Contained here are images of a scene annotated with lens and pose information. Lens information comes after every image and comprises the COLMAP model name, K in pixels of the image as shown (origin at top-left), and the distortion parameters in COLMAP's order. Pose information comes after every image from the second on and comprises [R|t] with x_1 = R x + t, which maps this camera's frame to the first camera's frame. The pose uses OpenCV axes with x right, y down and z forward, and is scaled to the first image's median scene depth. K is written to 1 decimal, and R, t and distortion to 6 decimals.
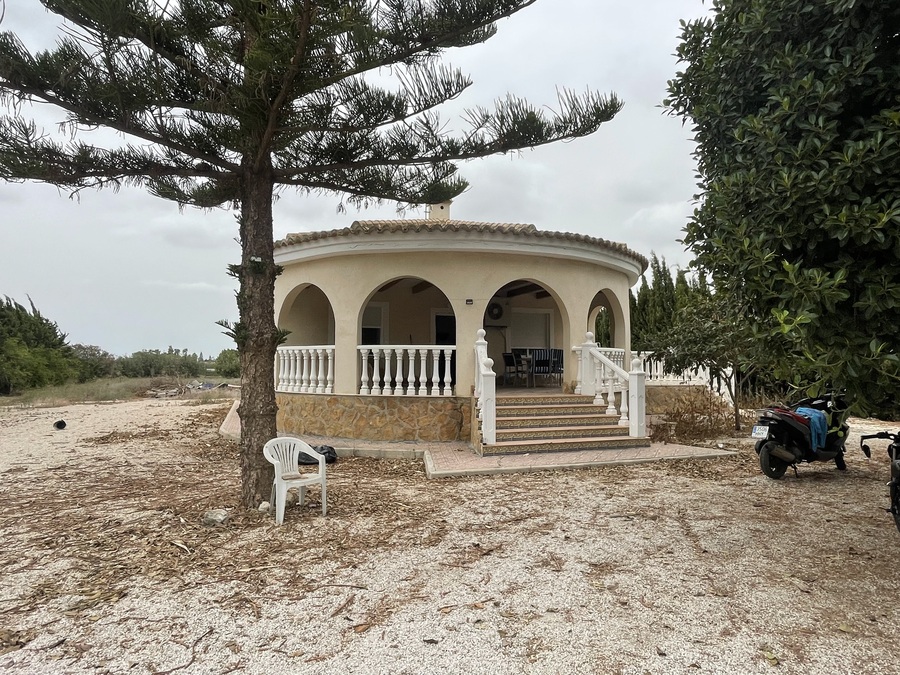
lens RADIAL K [[542.9, 0, 452.6], [0, 542.9, 340.1], [0, 0, 1]] dist [-0.002869, -0.003405]
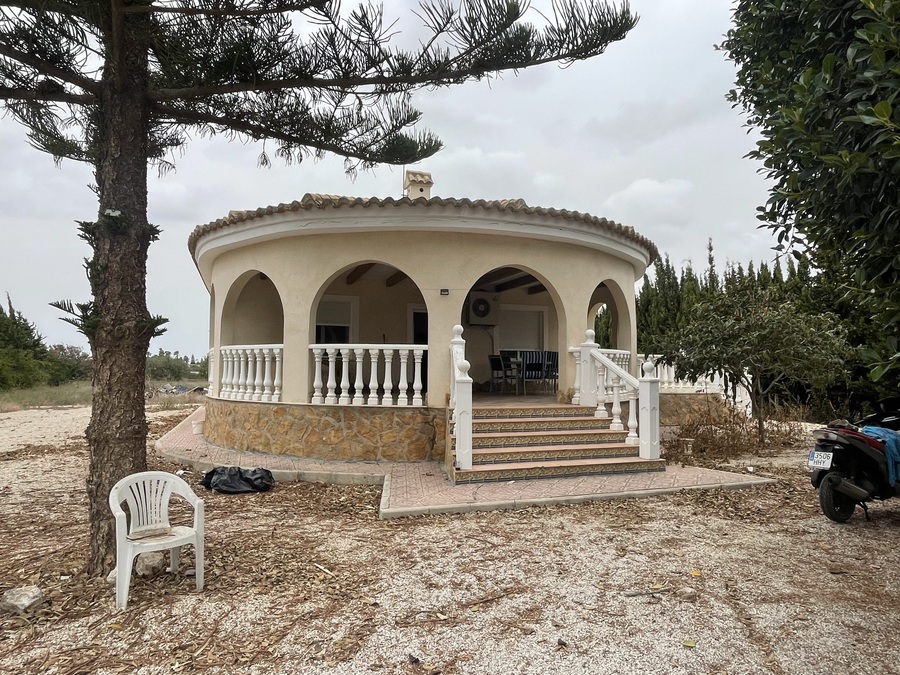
lens RADIAL K [[542.9, 0, 447.3], [0, 542.9, 337.6], [0, 0, 1]] dist [-0.002869, -0.003405]
pose [[0.999983, 0.005292, -0.002338, 0.049305], [-0.005321, 0.999909, -0.012366, 0.011826], [0.002273, 0.012378, 0.999921, 0.232688]]
